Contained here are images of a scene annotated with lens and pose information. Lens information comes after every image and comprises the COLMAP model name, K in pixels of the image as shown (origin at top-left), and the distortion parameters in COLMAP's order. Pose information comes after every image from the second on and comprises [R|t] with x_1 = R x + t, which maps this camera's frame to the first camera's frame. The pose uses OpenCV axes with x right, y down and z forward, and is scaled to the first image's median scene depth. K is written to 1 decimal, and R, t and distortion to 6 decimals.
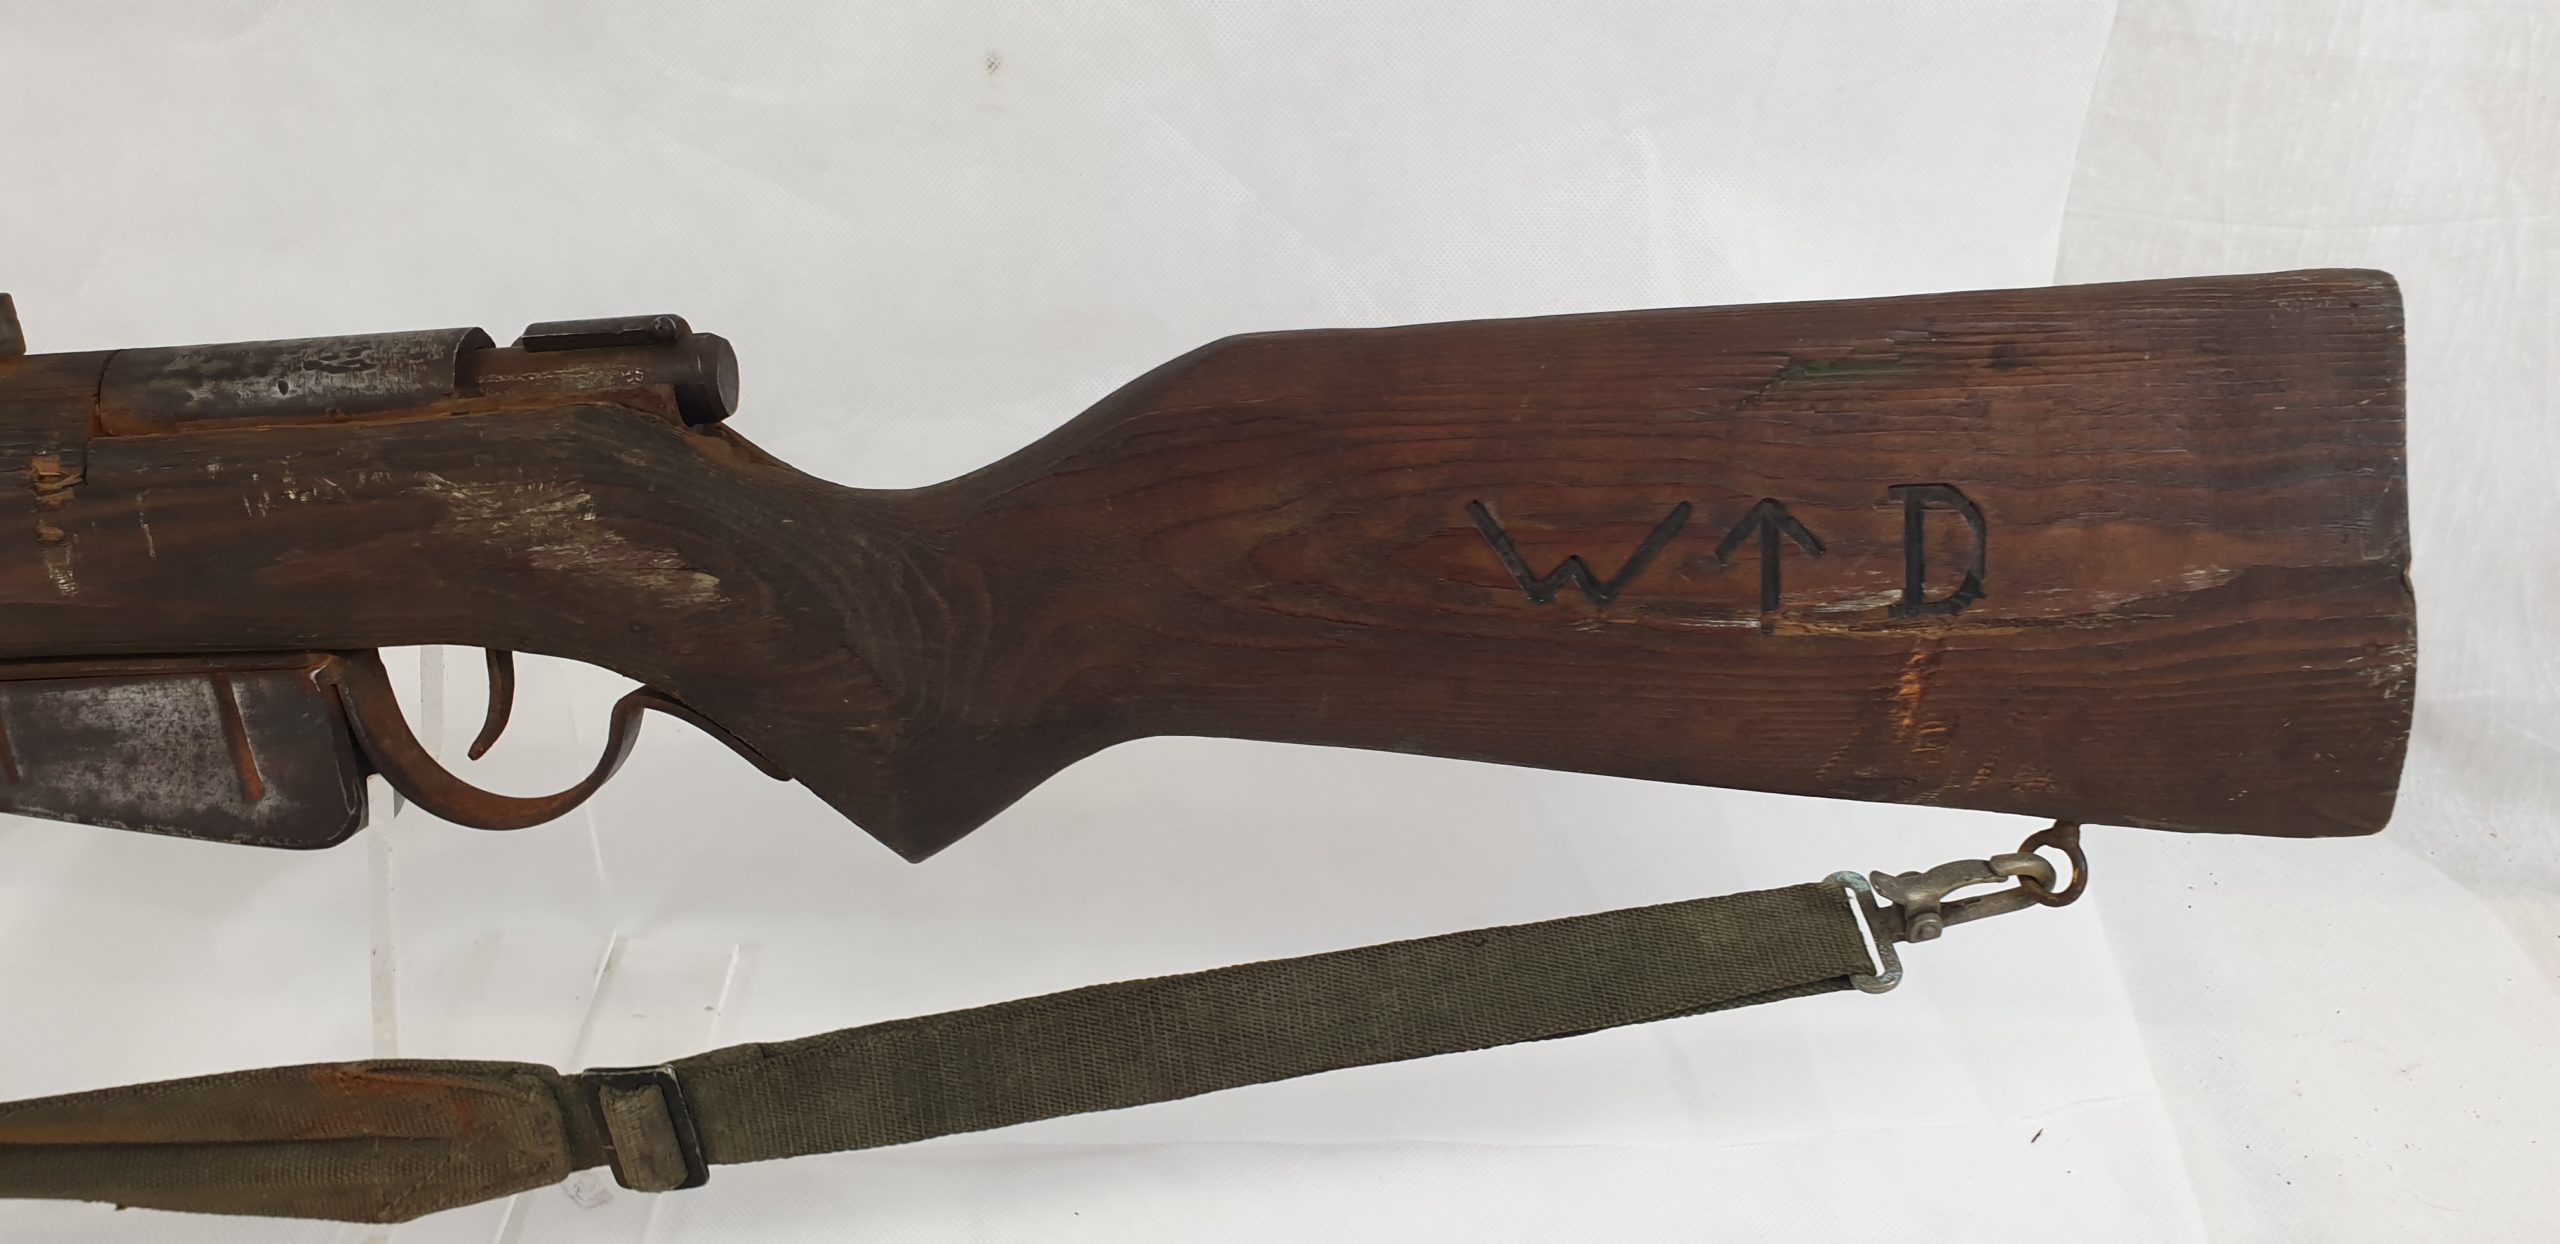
lens RADIAL K [[1909.2, 0, 1393.3], [0, 1909.2, 622.3], [0, 0, 1]] dist [0.031405, 0.003967]
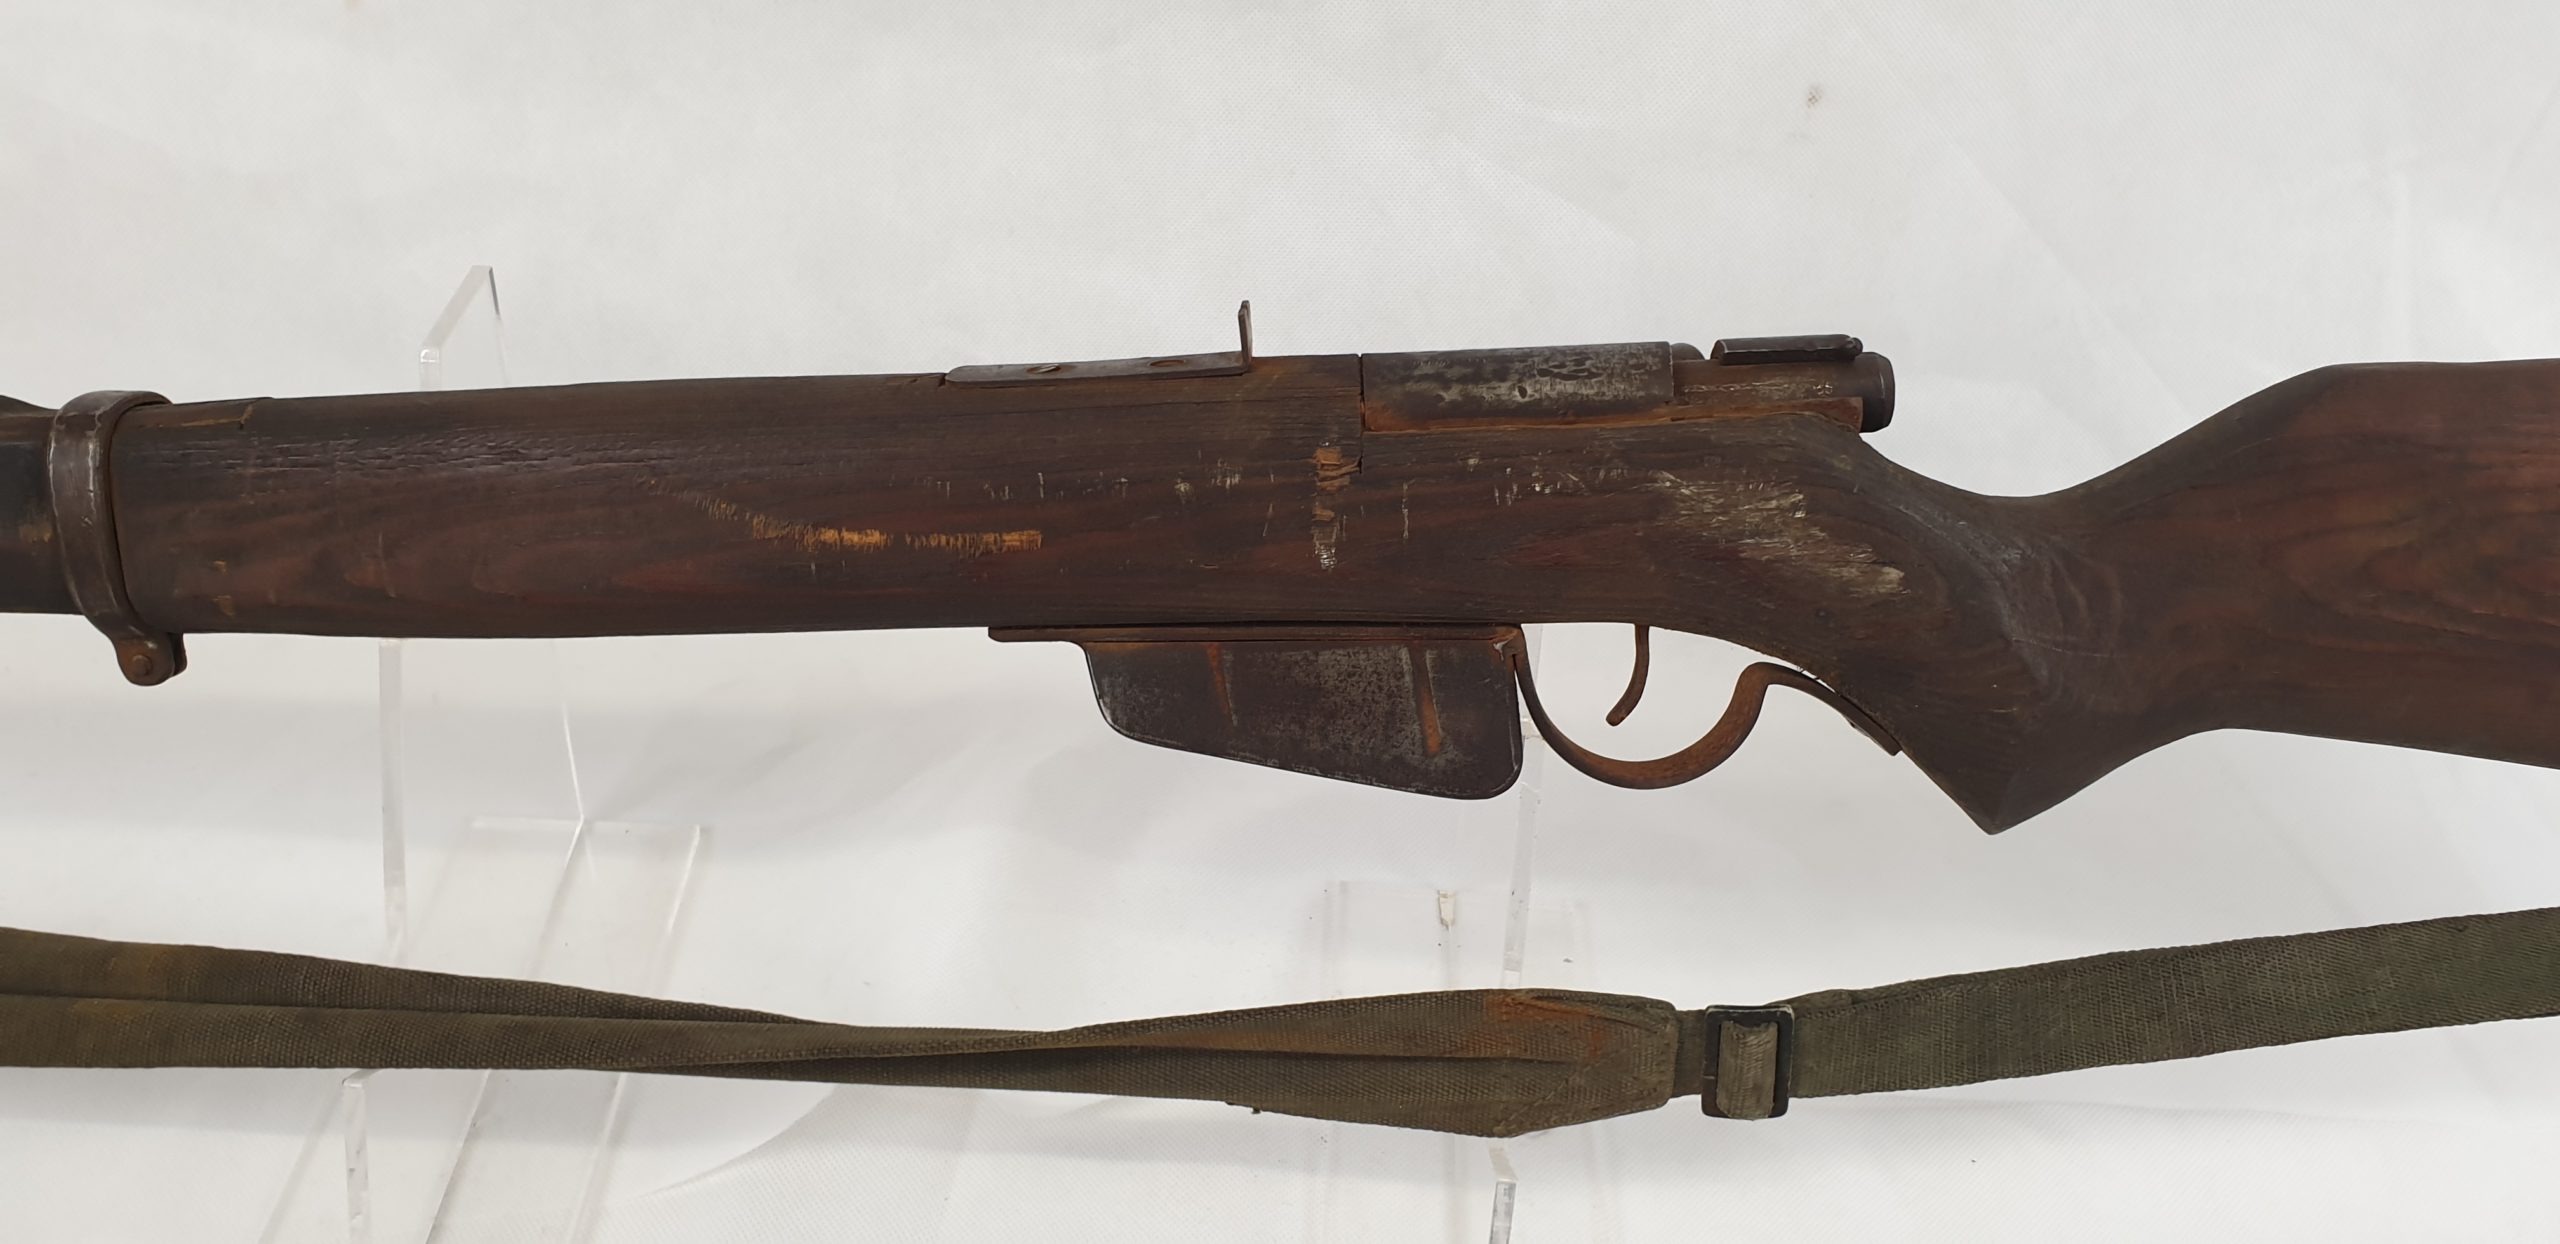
lens RADIAL K [[1961.3, 0, 1324.6], [0, 1961.3, 639.9], [0, 0, 1]] dist [0.017967, 0.005686]
pose [[0.999324, 0.032855, -0.016509, -0.661820], [-0.032734, 0.999436, 0.007509, 0.018825], [0.016747, -0.006964, 0.999836, -0.152017]]
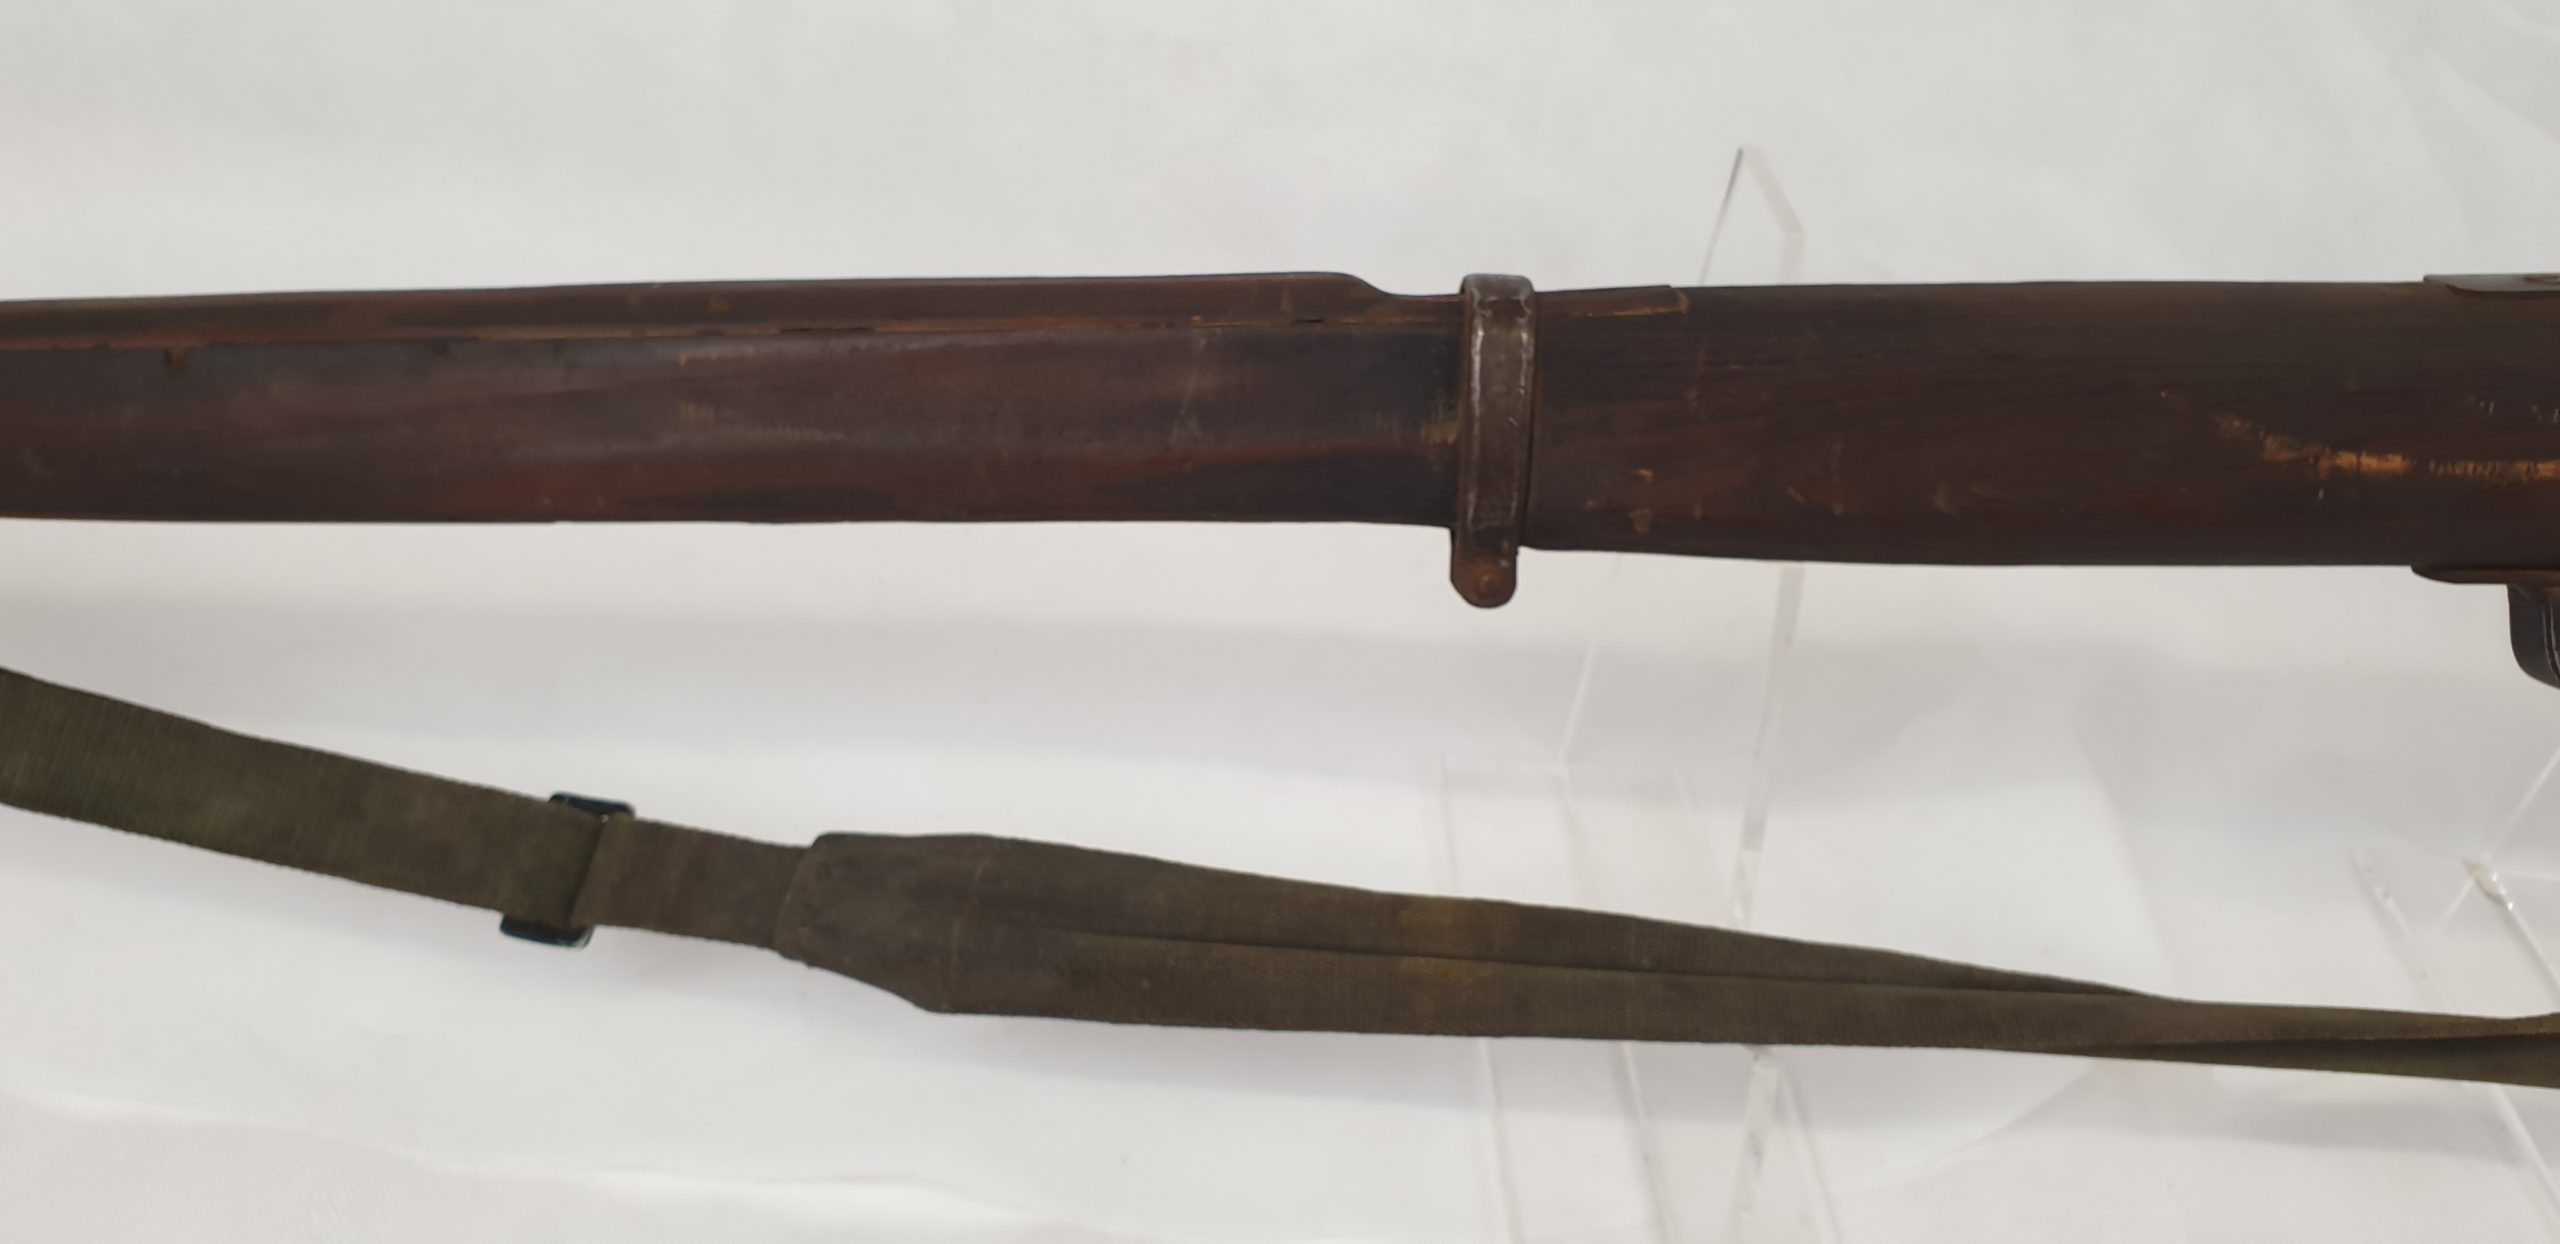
lens RADIAL K [[1961.5, 0, 1233.8], [0, 1961.5, 625.2], [0, 0, 1]] dist [-0.004254, -0.007184]
pose [[0.998202, 0.056859, 0.018971, -1.562621], [-0.057580, 0.997543, 0.039906, 0.054416], [-0.016655, -0.040926, 0.999023, -0.015578]]
